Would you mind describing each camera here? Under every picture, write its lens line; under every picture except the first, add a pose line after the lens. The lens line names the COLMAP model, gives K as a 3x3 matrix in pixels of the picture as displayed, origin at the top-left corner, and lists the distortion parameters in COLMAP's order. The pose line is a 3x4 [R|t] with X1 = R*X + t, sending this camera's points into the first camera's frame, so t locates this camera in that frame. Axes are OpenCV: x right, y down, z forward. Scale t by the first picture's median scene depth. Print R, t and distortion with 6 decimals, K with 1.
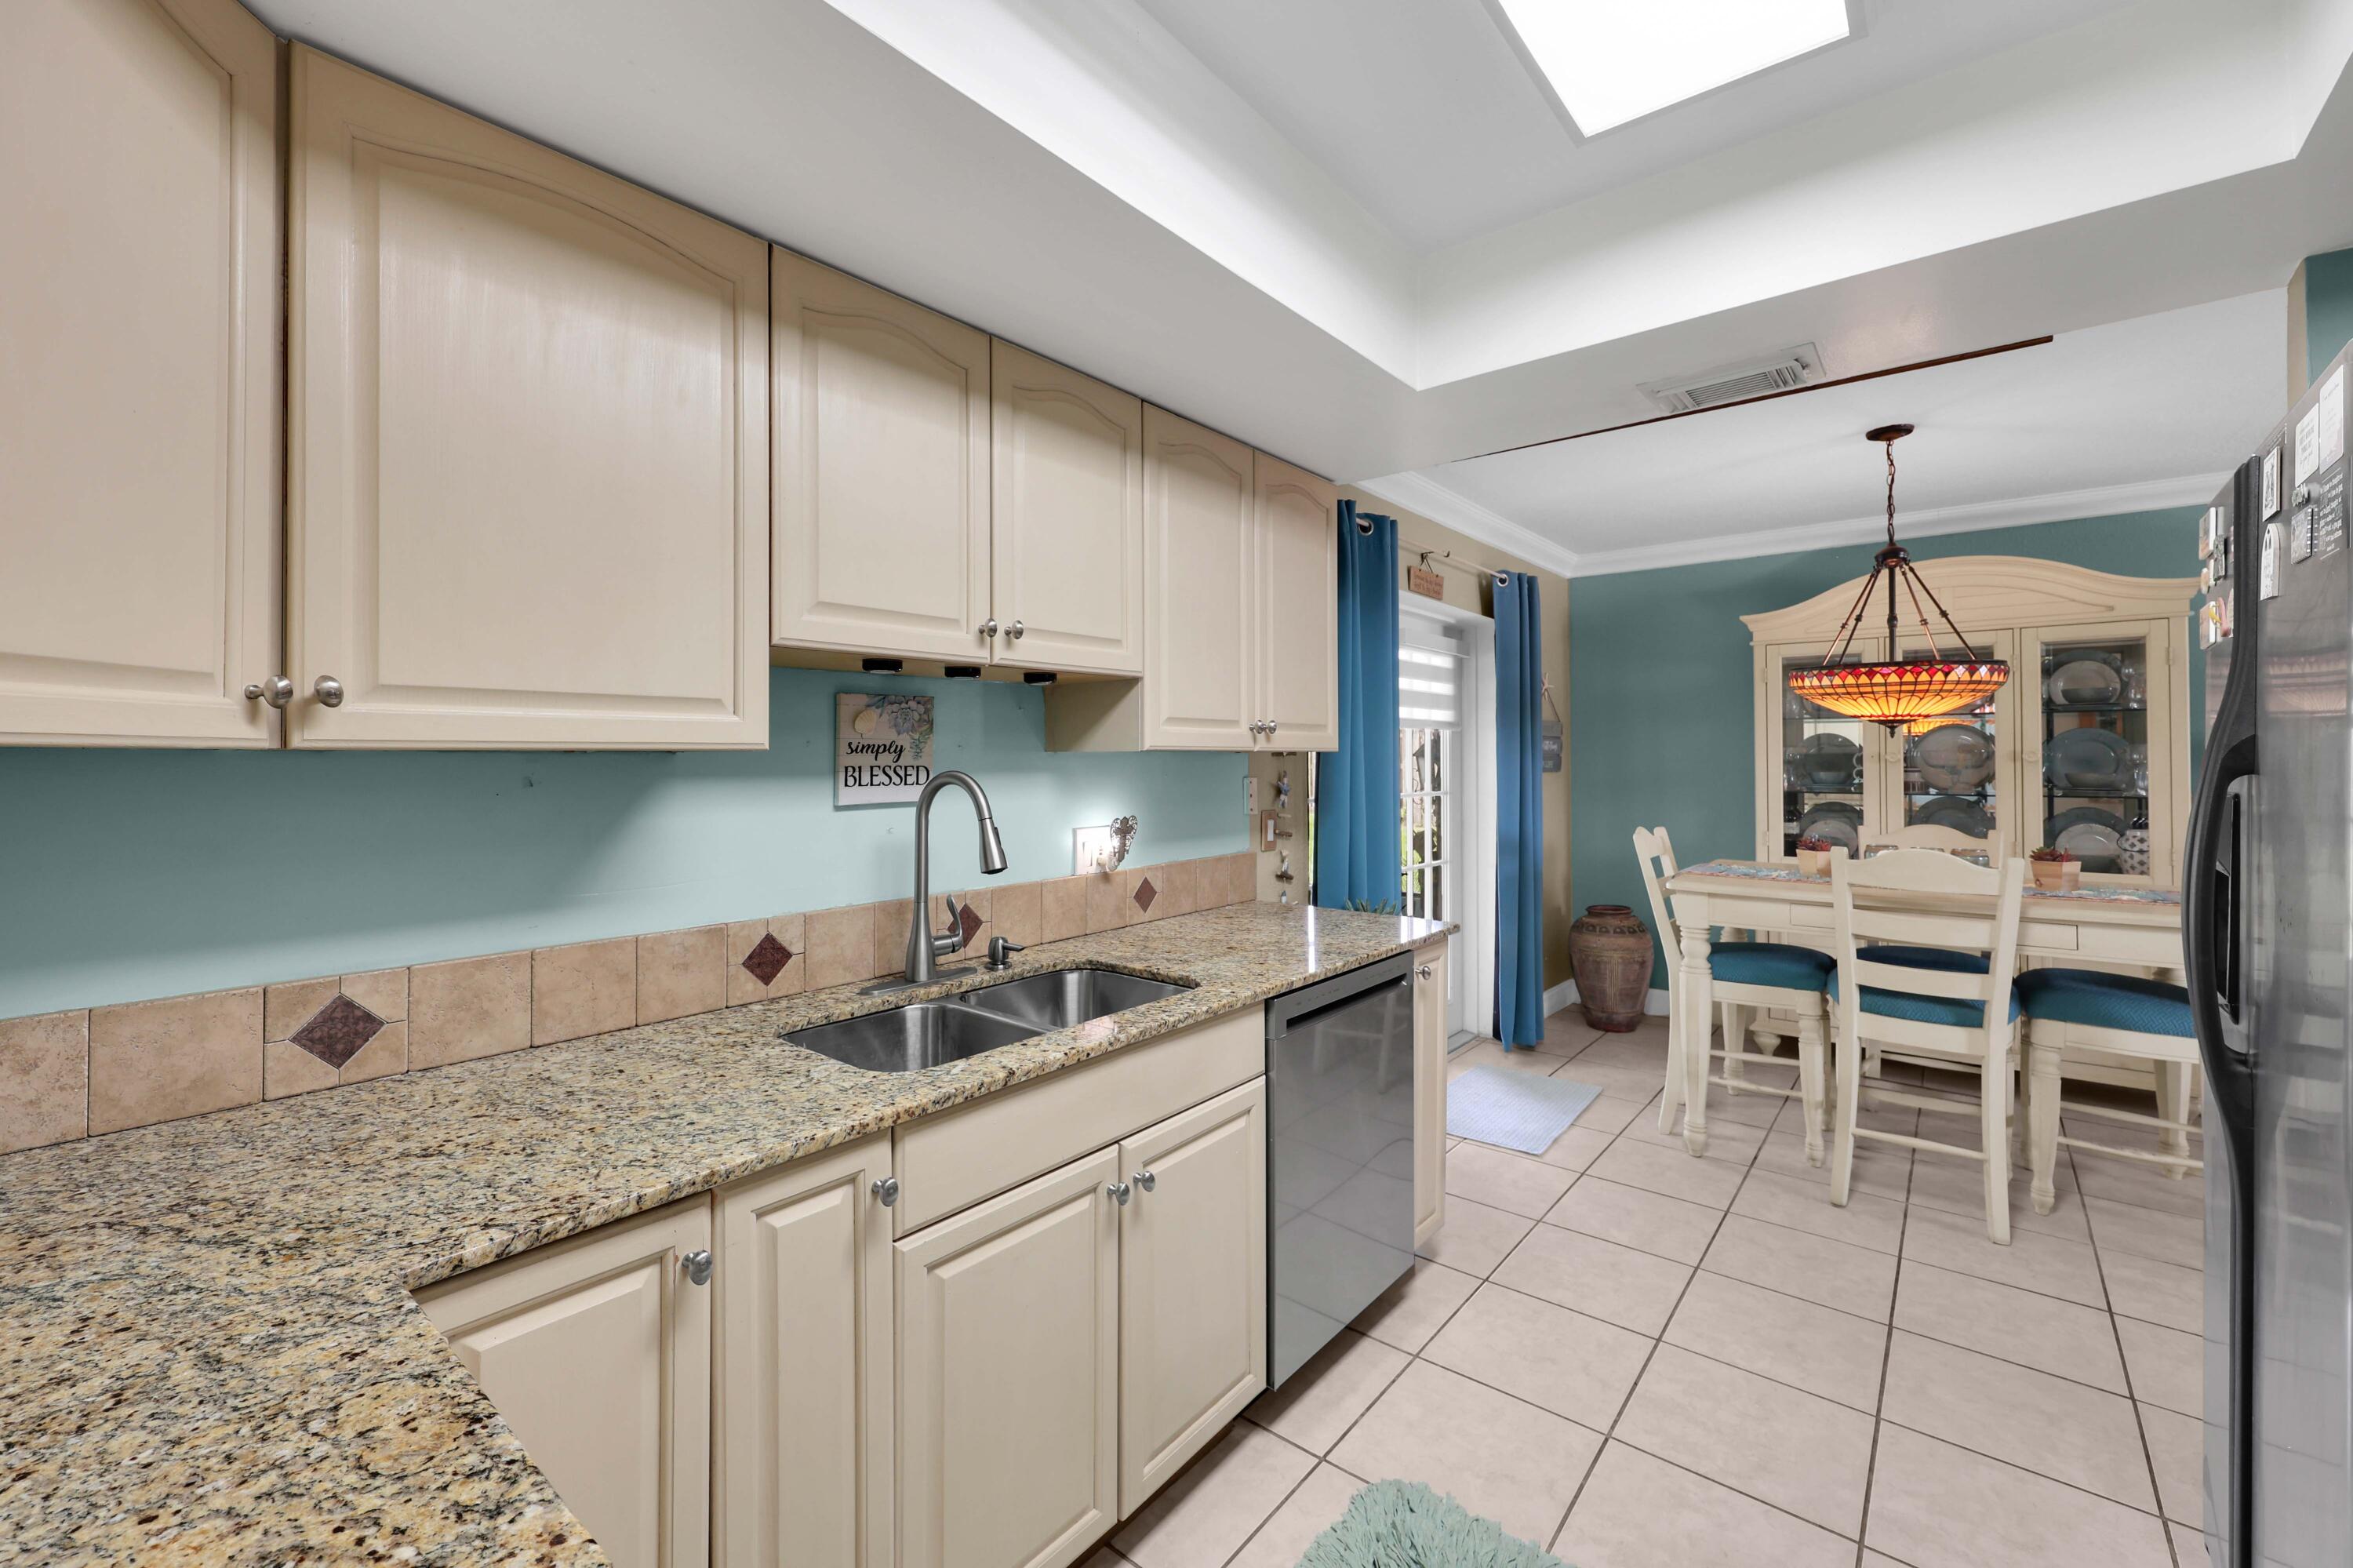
lens RADIAL K [[970.3, 0, 1176.0], [0, 970.3, 745.7], [0, 0, 1]] dist [0.000389, 0.000196]
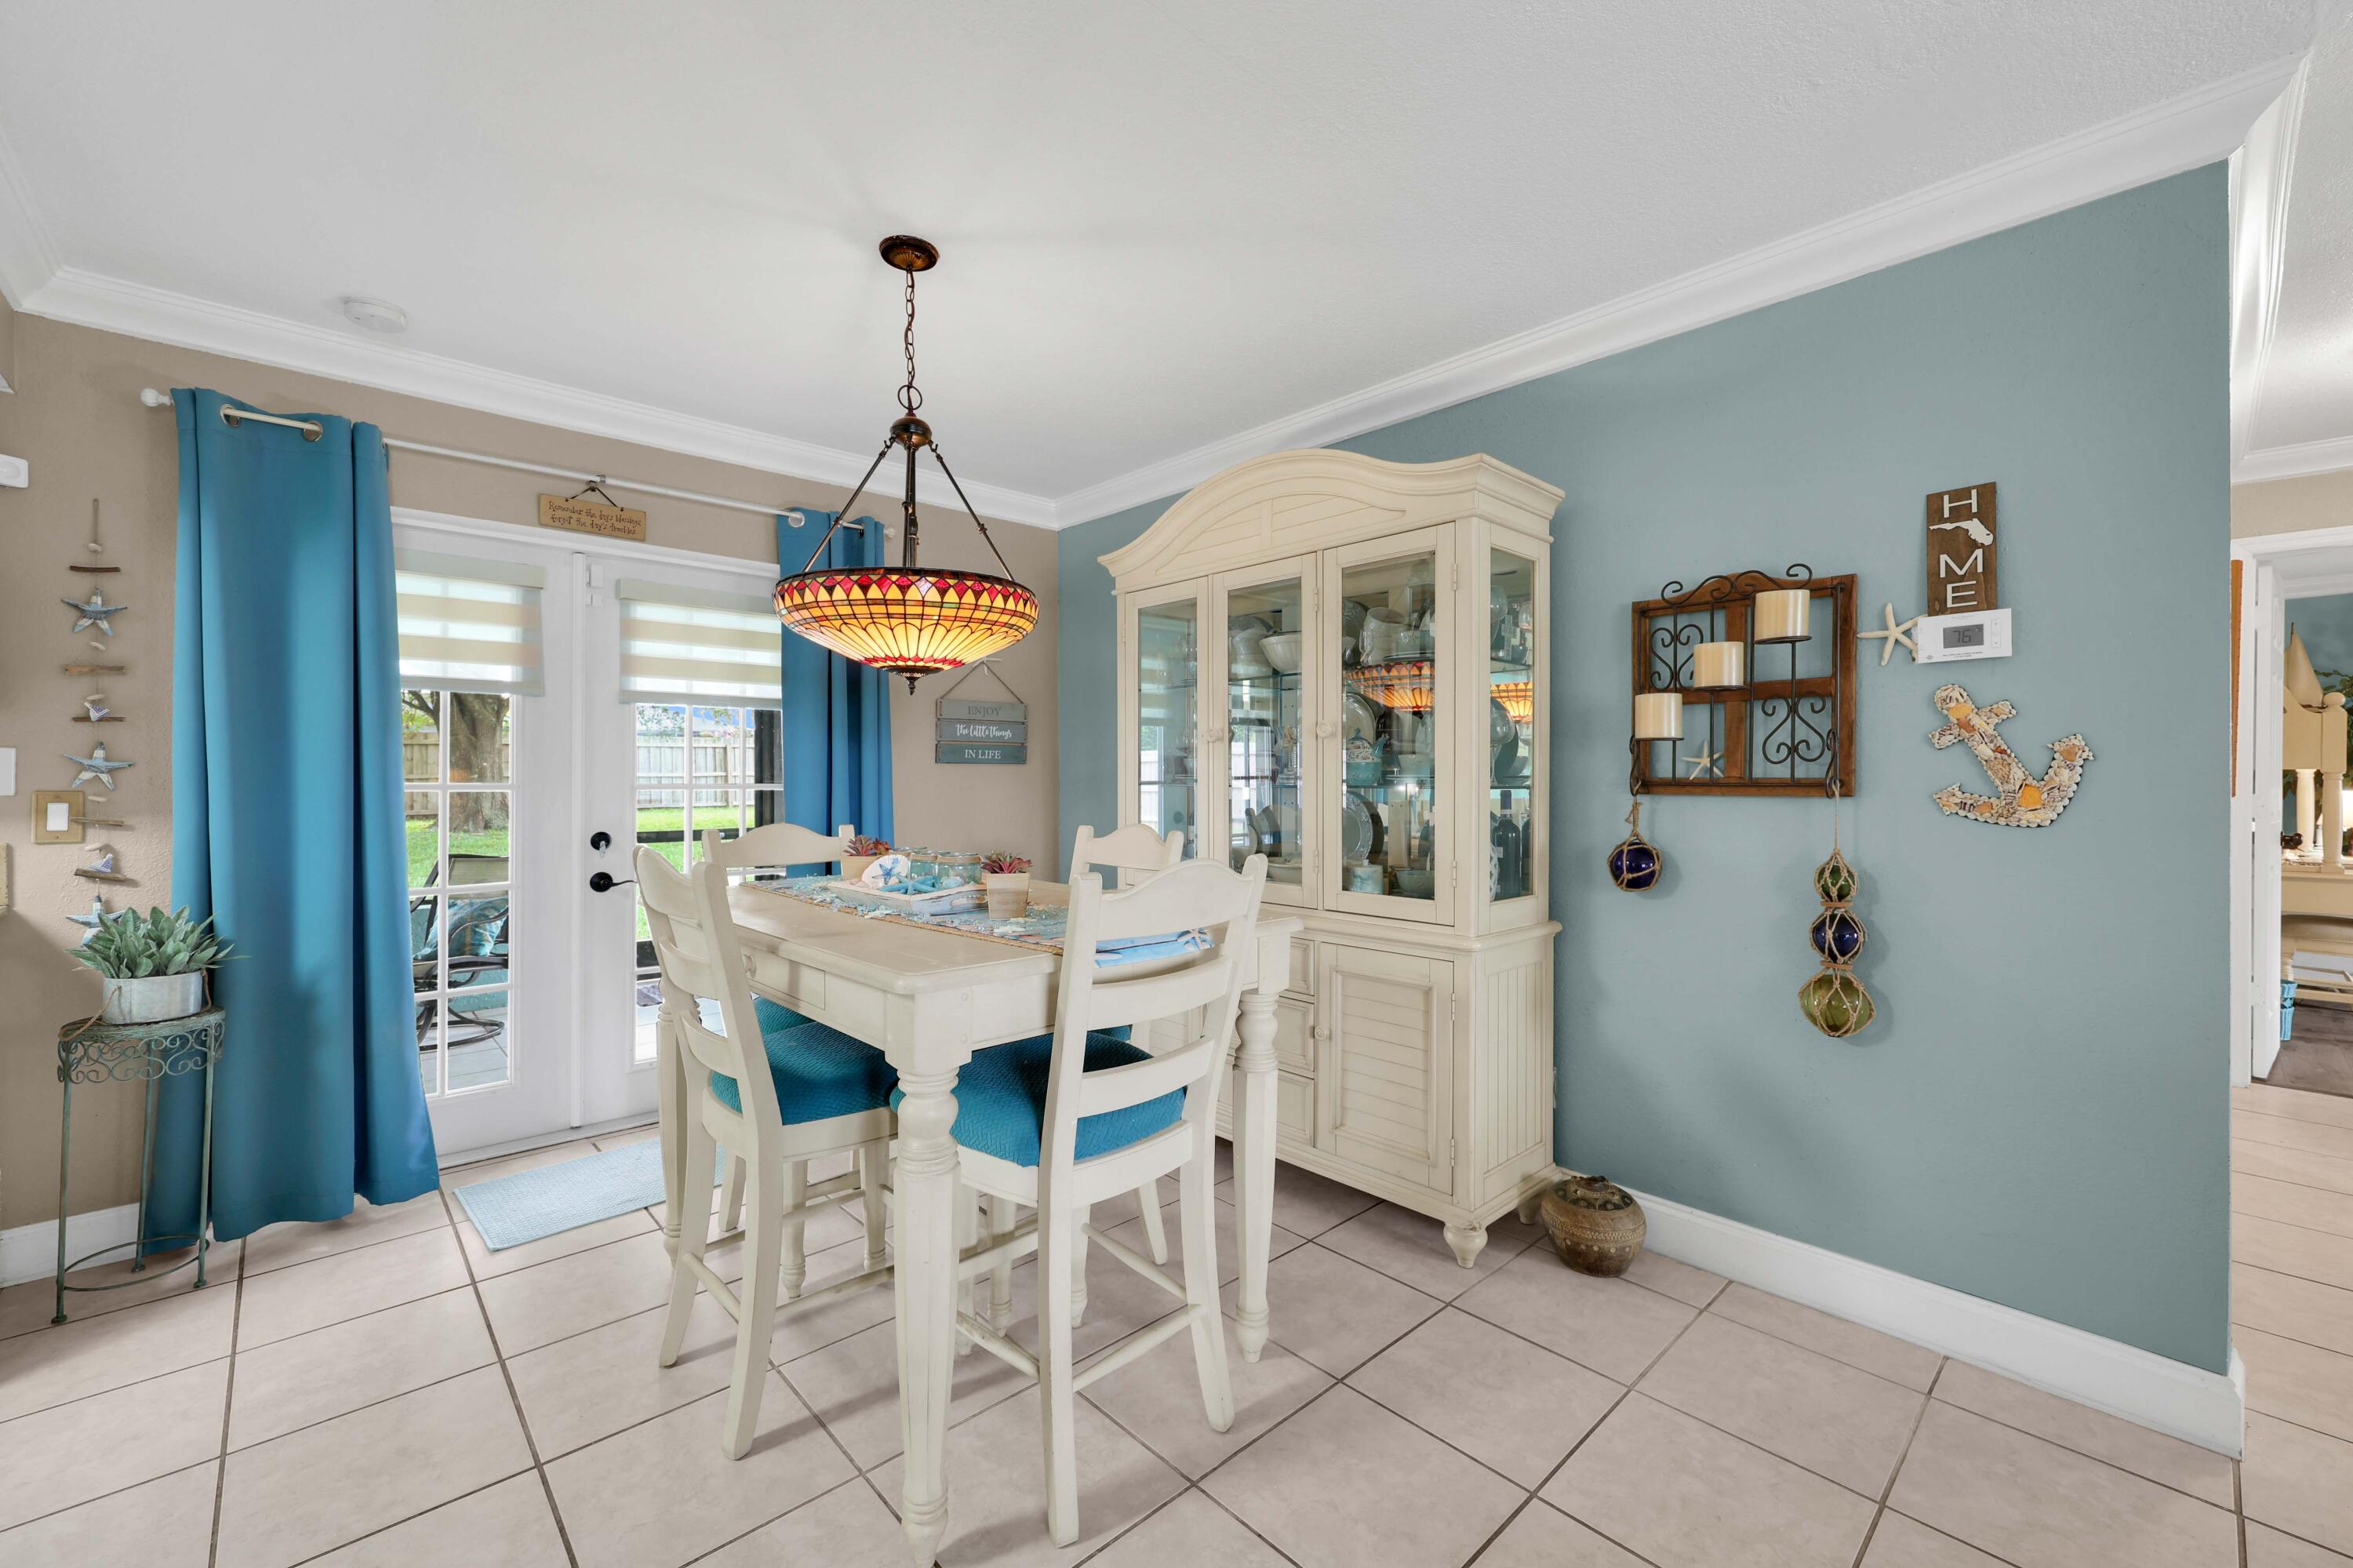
lens RADIAL K [[949.1, 0, 1180.4], [0, 949.1, 788.7], [0, 0, 1]] dist [-0.002093, -0.000076]
pose [[0.990707, 0.003209, -0.135978, 1.039064], [0.000440, 0.999641, 0.026798, 0.042516], [0.136015, -0.026609, 0.990349, 0.360288]]
